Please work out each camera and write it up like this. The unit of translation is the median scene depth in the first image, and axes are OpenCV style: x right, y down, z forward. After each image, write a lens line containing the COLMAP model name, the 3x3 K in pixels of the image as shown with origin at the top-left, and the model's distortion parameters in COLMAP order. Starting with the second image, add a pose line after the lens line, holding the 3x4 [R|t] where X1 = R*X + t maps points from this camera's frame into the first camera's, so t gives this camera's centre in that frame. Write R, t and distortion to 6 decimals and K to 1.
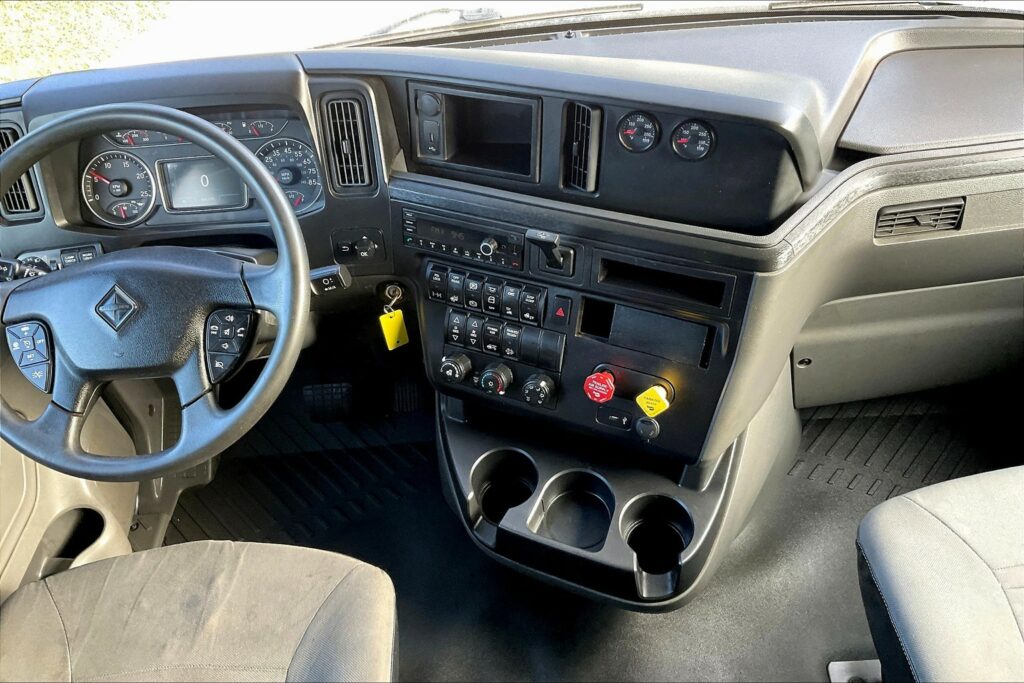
lens RADIAL K [[844.5, 0, 505.6], [0, 844.5, 343.1], [0, 0, 1]] dist [0.119103, -0.238771]
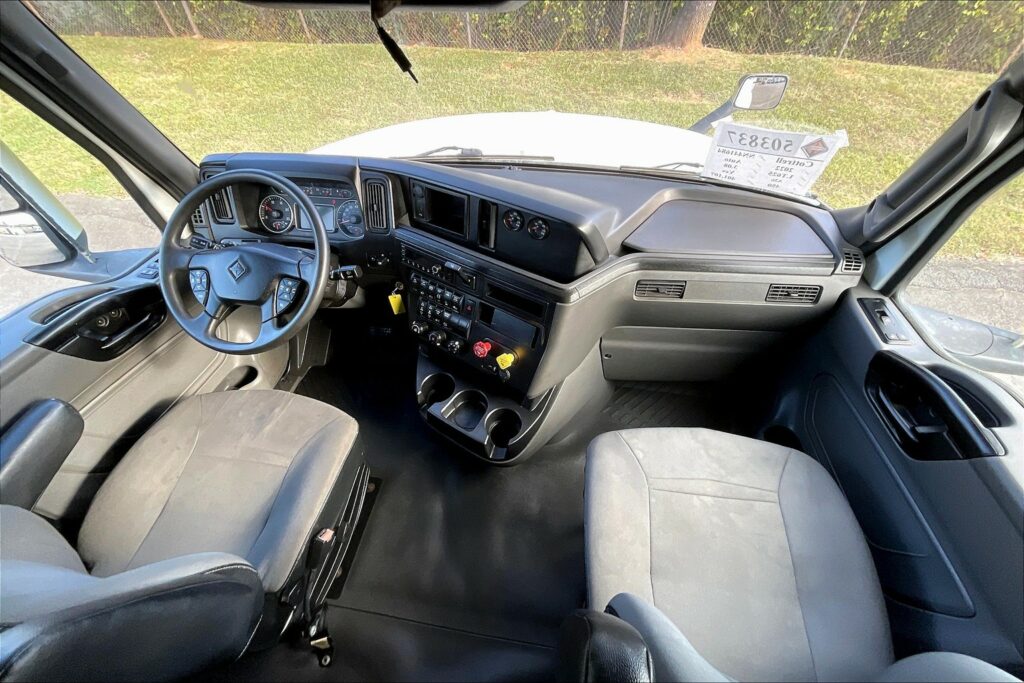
lens RADIAL K [[412.5, 0, 513.5], [0, 412.5, 347.5], [0, 0, 1]] dist [0.000335, -0.000005]
pose [[0.982797, 0.167264, -0.078311, 0.247376], [-0.163032, 0.984934, 0.057672, -0.018246], [0.086777, -0.043913, 0.995259, 0.062303]]
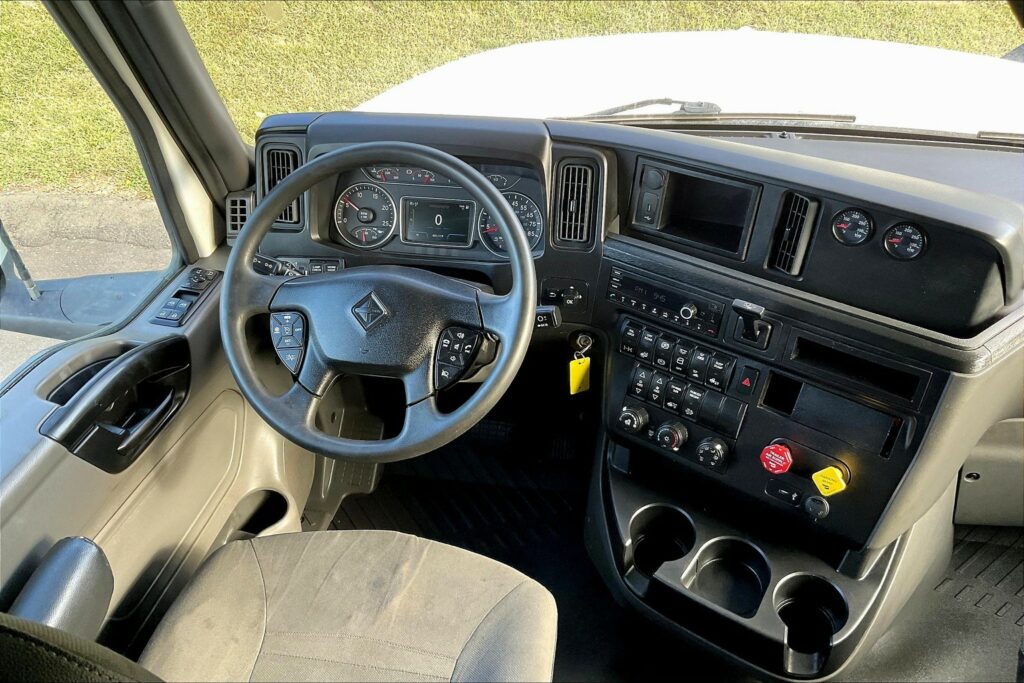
lens RADIAL K [[844.5, 0, 505.6], [0, 844.5, 343.1], [0, 0, 1]] dist [0.119103, -0.238771]
pose [[0.978792, 0.158486, -0.129801, -0.097575], [-0.170584, 0.981401, -0.088048, 0.059253], [0.113432, 0.108323, 0.987623, -0.091699]]
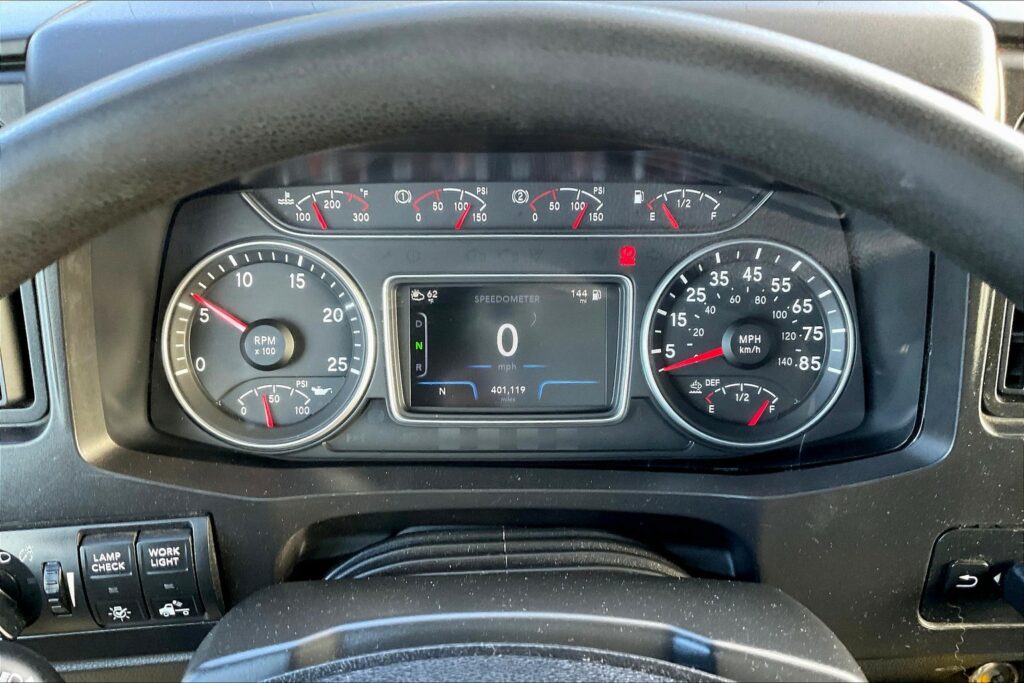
lens RADIAL K [[879.4, 0, 512.4], [0, 879.4, 325.3], [0, 0, 1]] dist [0.069448, -0.104977]
pose [[0.996835, 0.070804, 0.036153, -0.387278], [-0.064222, 0.985227, -0.158756, -0.145534], [-0.046859, 0.155932, 0.986656, 0.672640]]
